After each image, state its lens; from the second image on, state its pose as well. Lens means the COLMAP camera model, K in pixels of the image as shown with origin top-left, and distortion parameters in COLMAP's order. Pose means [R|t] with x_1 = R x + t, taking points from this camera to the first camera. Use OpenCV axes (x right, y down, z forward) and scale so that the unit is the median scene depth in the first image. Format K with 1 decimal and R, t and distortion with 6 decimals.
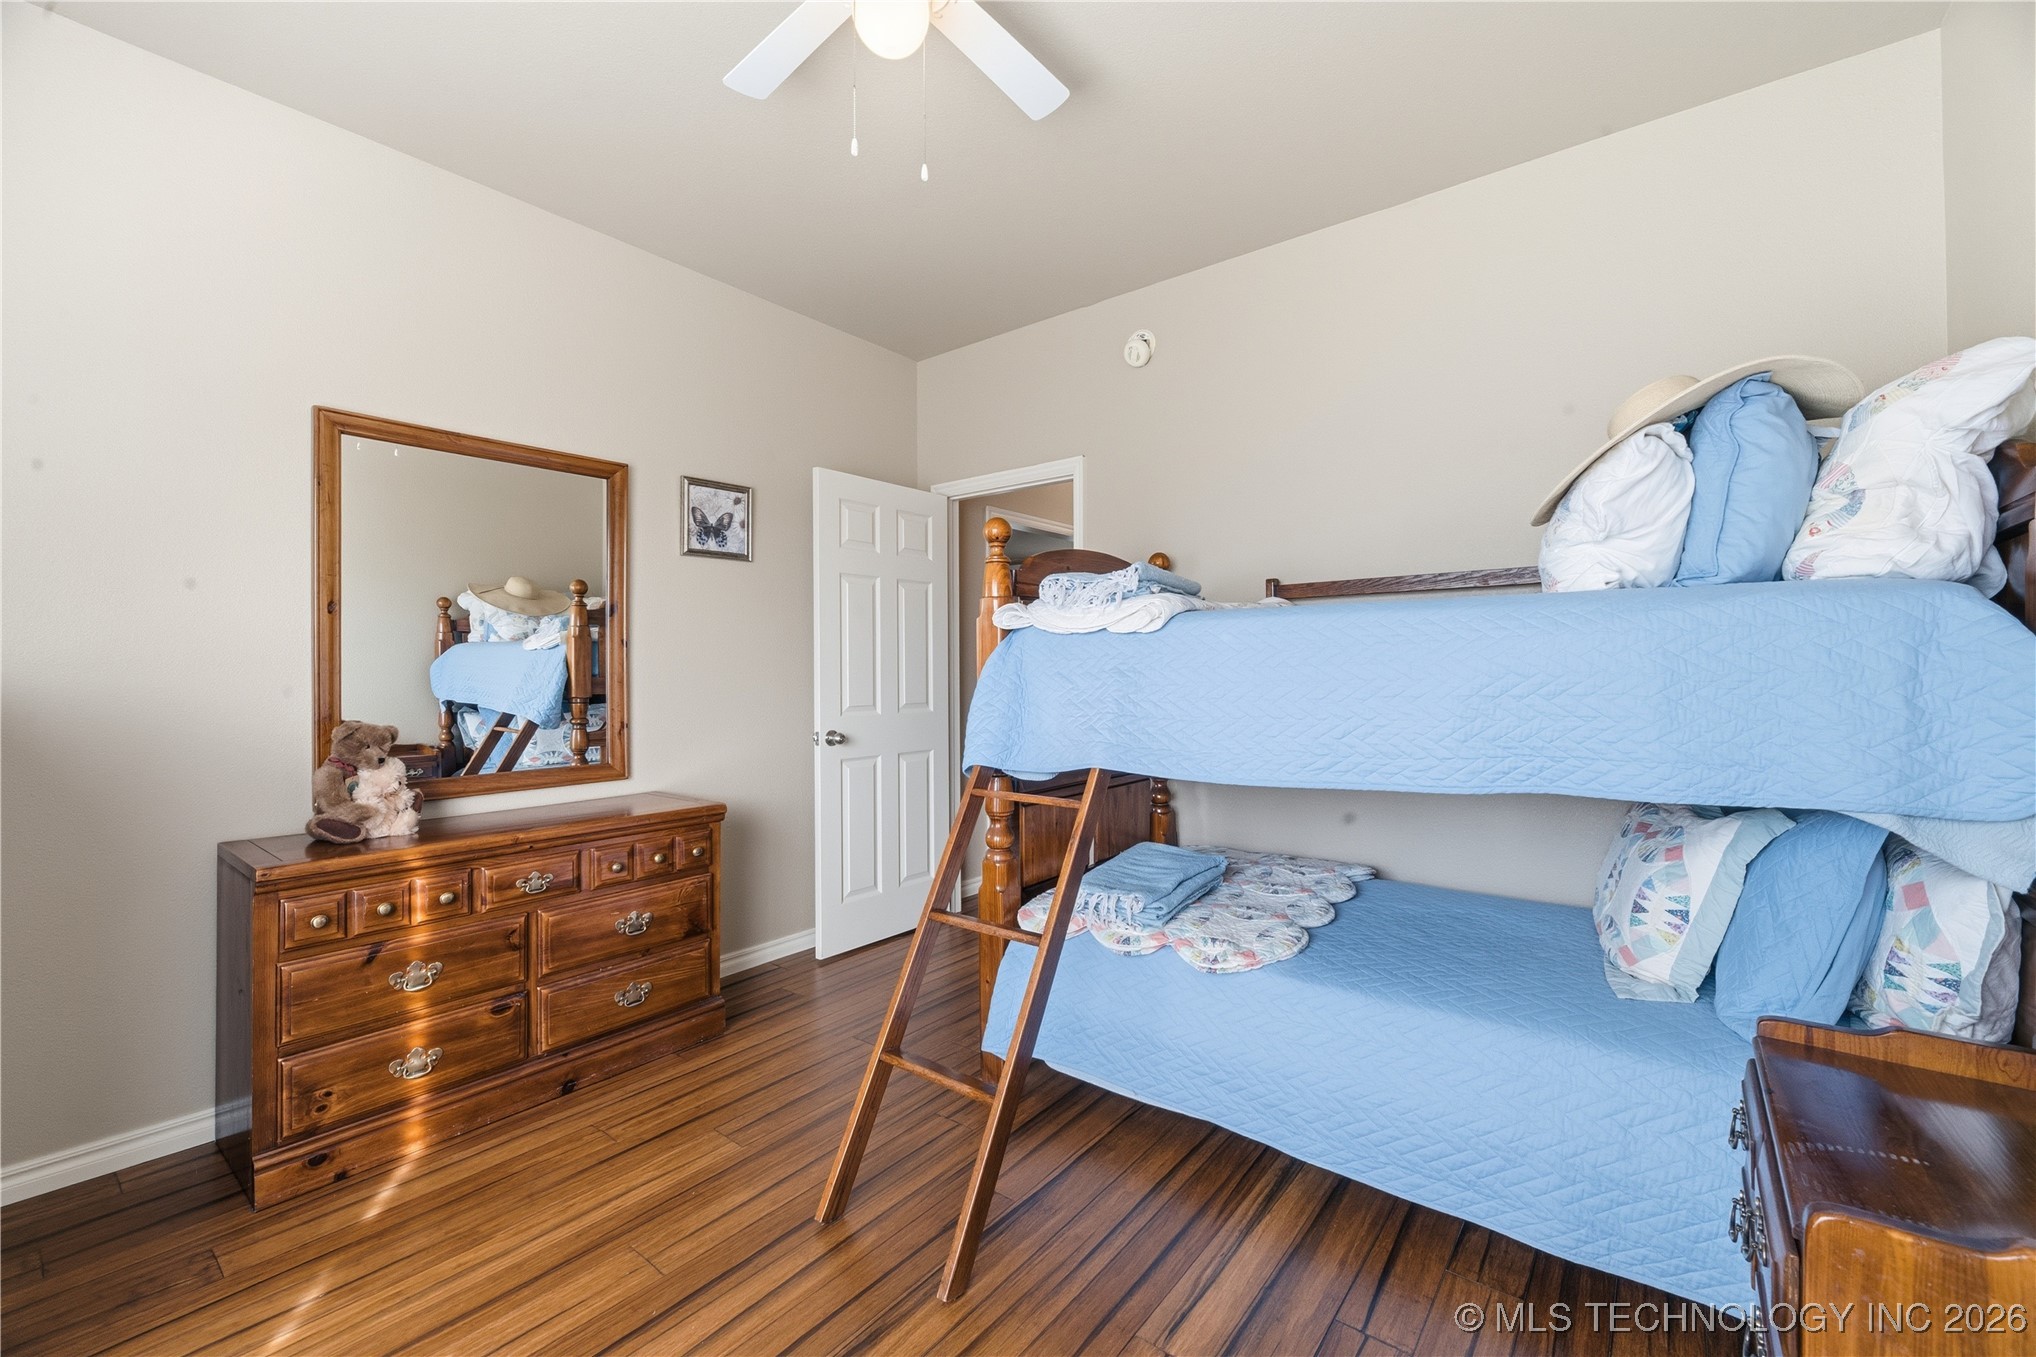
lens RADIAL K [[830.0, 0, 1017.4], [0, 830.0, 672.4], [0, 0, 1]] dist [0.000215, -0.002304]
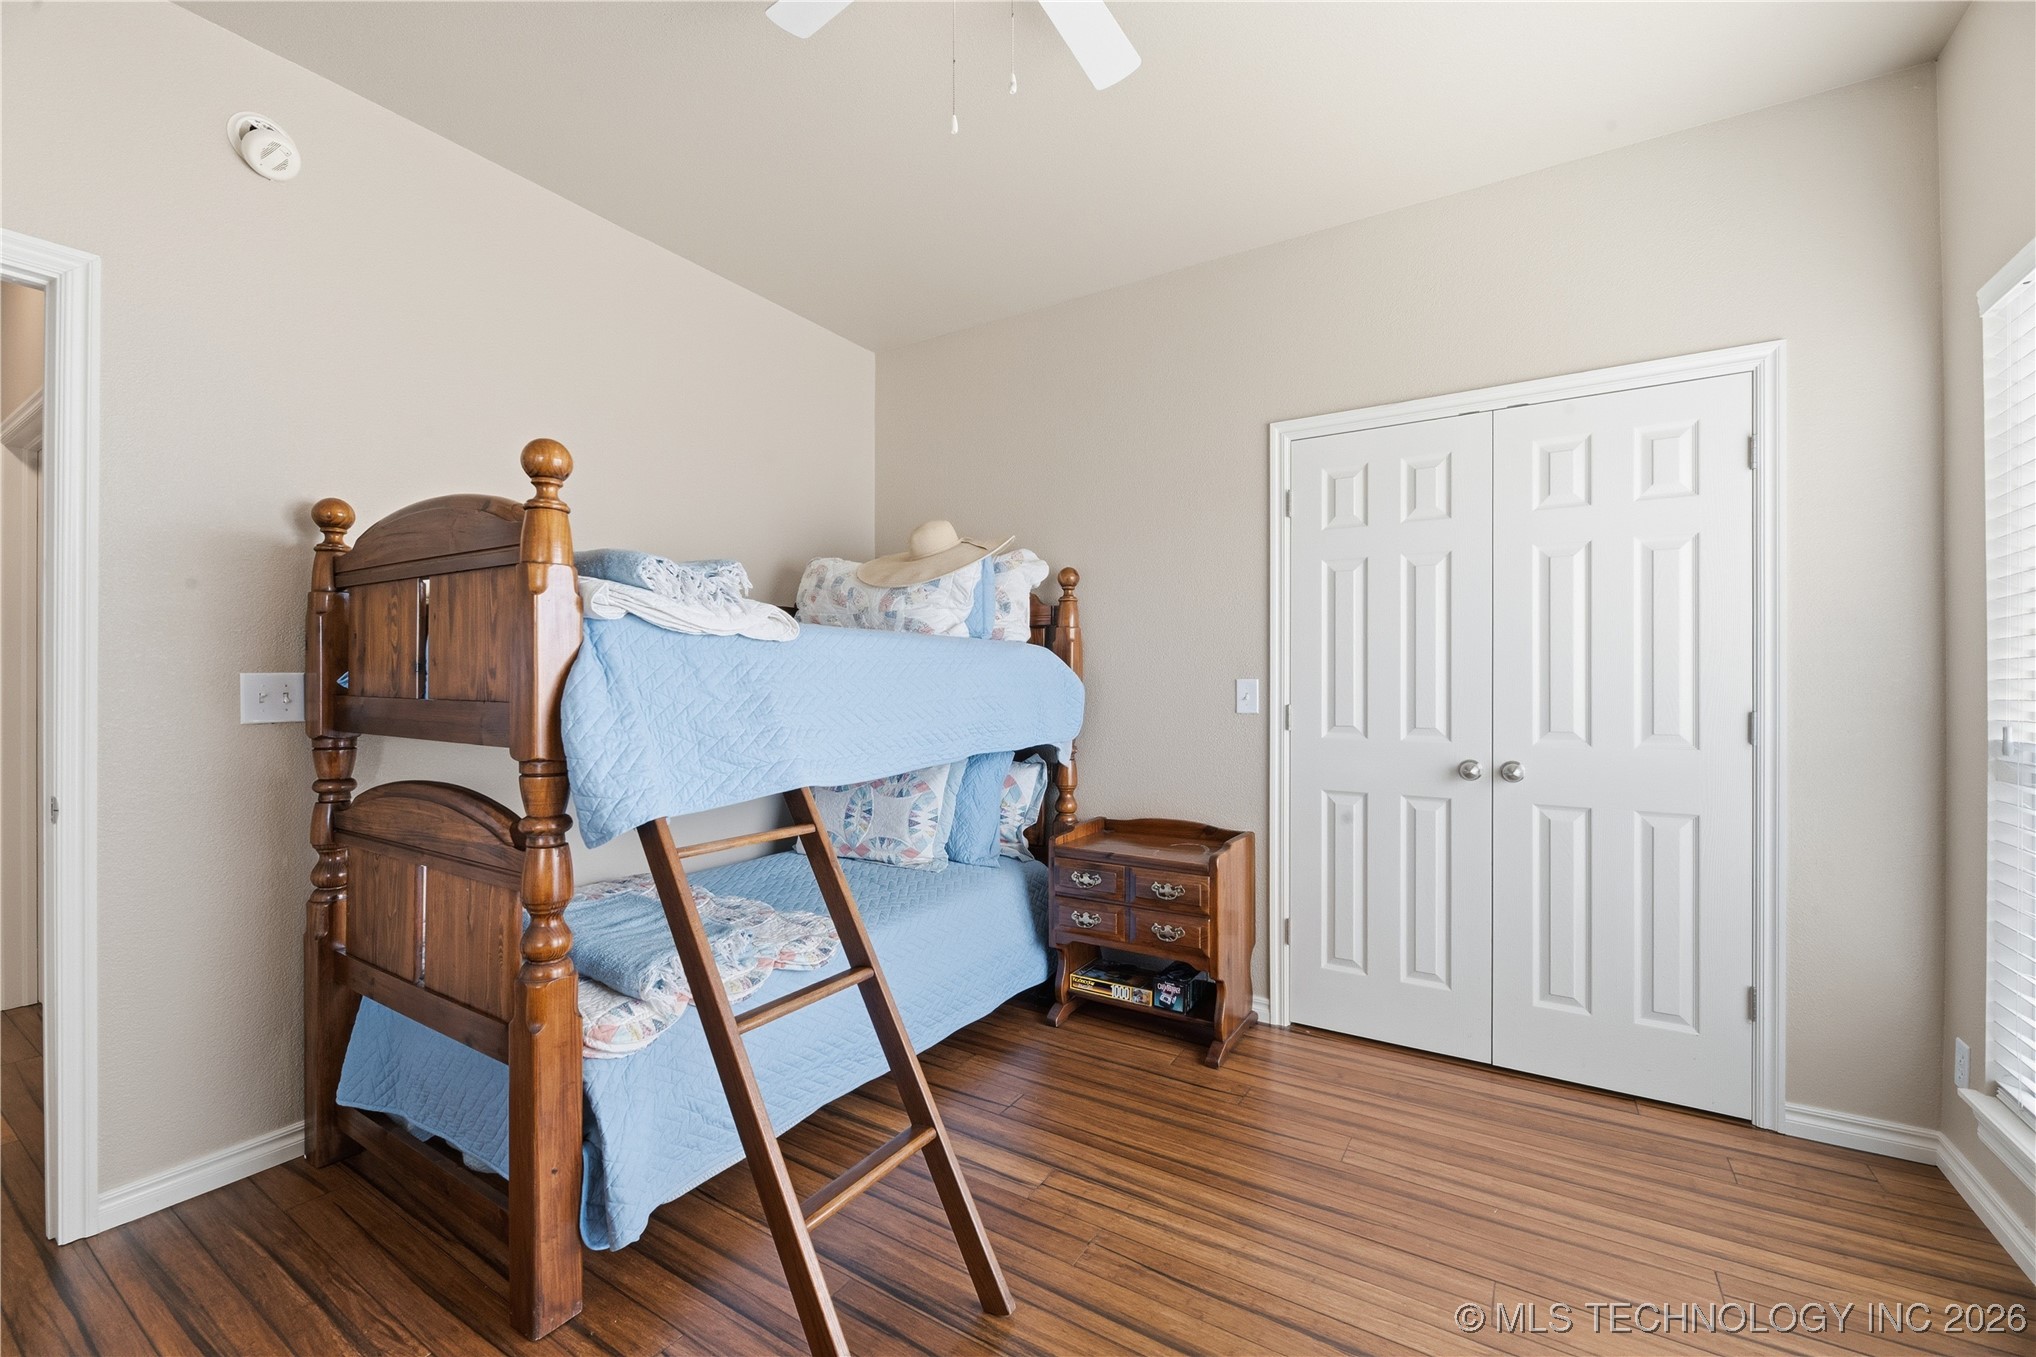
lens RADIAL K [[830.0, 0, 1016.3], [0, 830.0, 681.8], [0, 0, 1]] dist [0.000215, -0.002304]
pose [[-0.107530, 0.004563, 0.994191, -0.972422], [-0.002007, 0.999986, -0.004806, 0.004089], [-0.994200, -0.002512, -0.107519, 0.987944]]
